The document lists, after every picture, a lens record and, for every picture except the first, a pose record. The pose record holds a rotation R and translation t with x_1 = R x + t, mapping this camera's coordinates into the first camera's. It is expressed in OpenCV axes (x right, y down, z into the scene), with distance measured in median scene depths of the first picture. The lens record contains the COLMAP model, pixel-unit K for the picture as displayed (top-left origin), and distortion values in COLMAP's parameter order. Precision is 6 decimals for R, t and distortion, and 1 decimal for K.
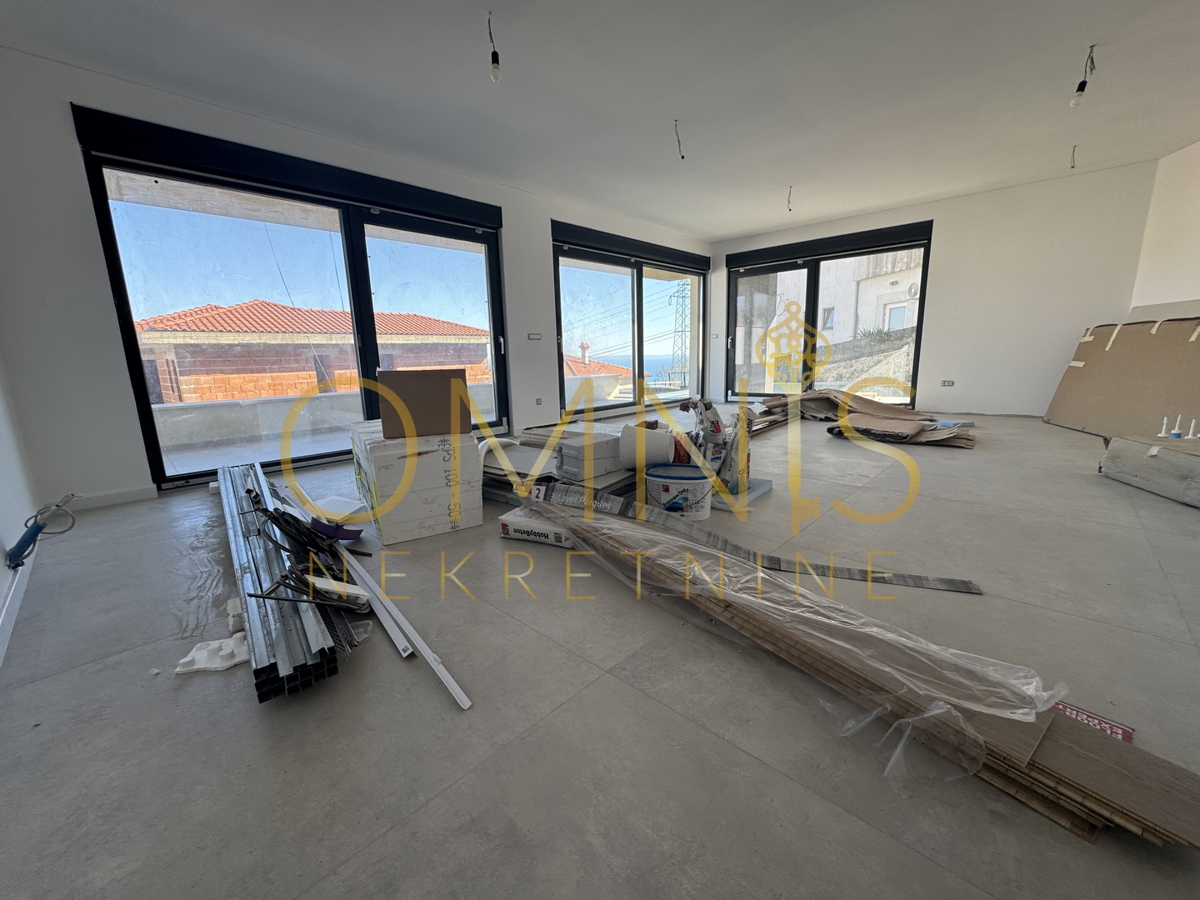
lens RADIAL K [[478.3, 0, 601.3], [0, 478.3, 456.7], [0, 0, 1]] dist [-0.006492, 0.001617]
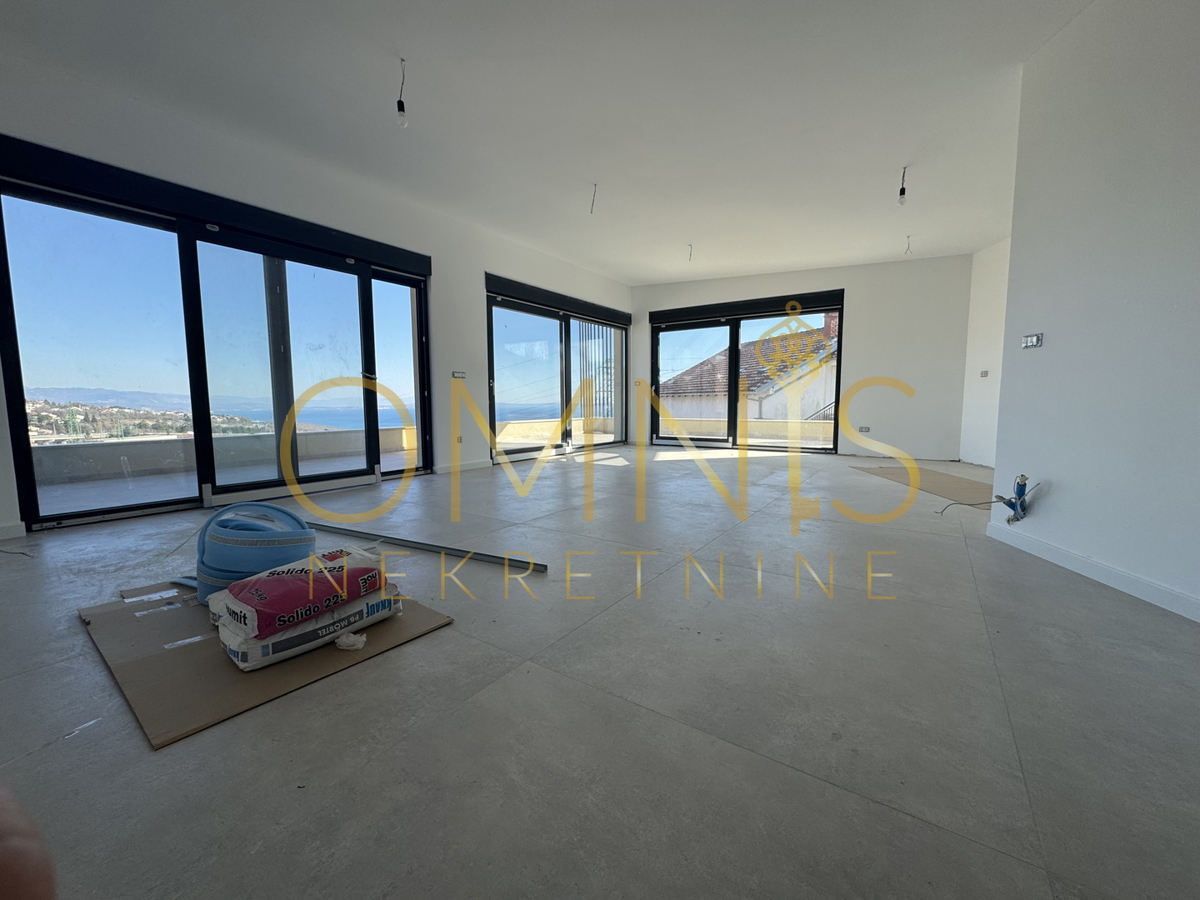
lens RADIAL K [[478.3, 0, 599.9], [0, 478.3, 447.3], [0, 0, 1]] dist [-0.006492, 0.001617]
pose [[0.990522, 0.004483, 0.137278, 0.008306], [0.011609, 0.993159, -0.116196, 0.040375], [-0.136860, 0.116688, 0.983694, -0.089534]]
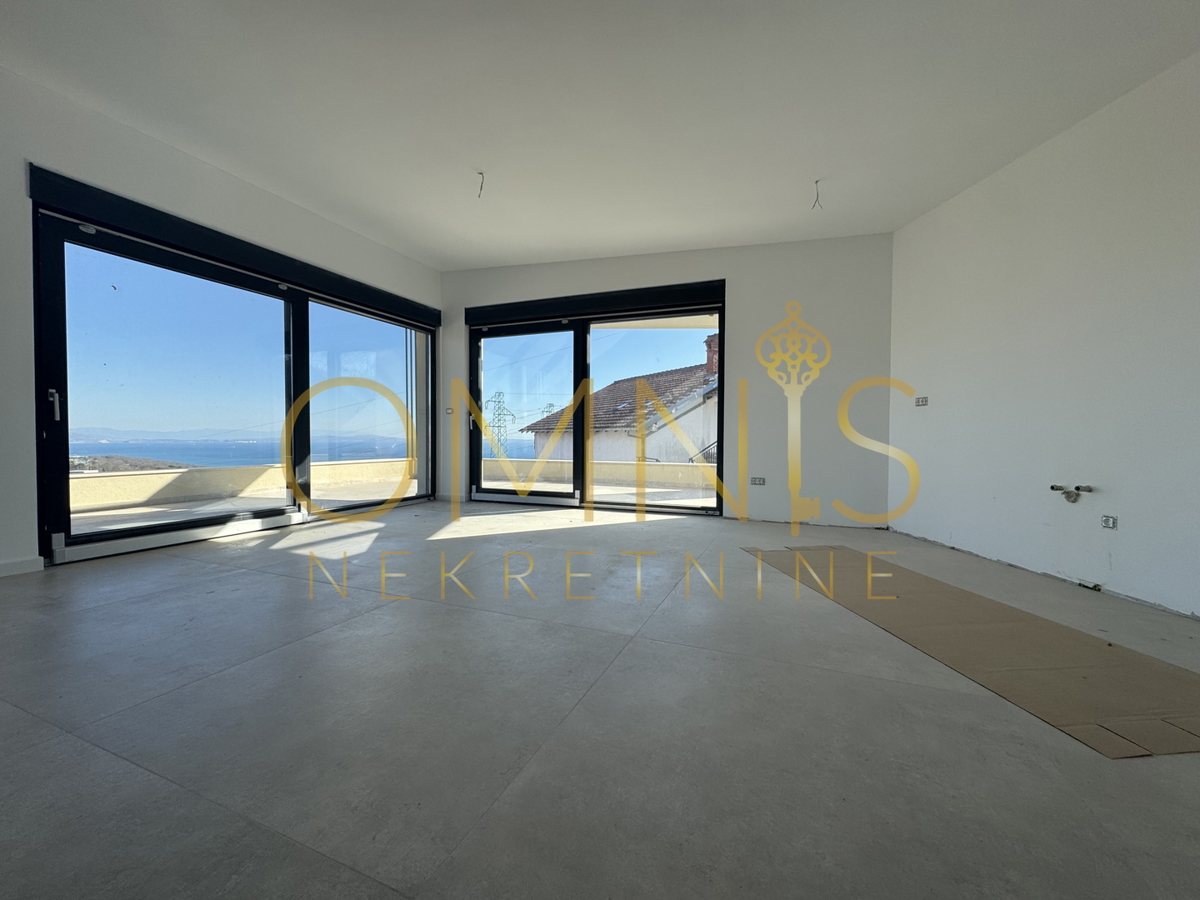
lens RADIAL K [[478.3, 0, 600.5], [0, 478.3, 452.5], [0, 0, 1]] dist [-0.006492, 0.001617]
pose [[0.939790, 0.017637, 0.341296, 0.654357], [0.044627, 0.983783, -0.173721, -0.171907], [-0.338826, 0.178493, 0.923763, 0.827479]]
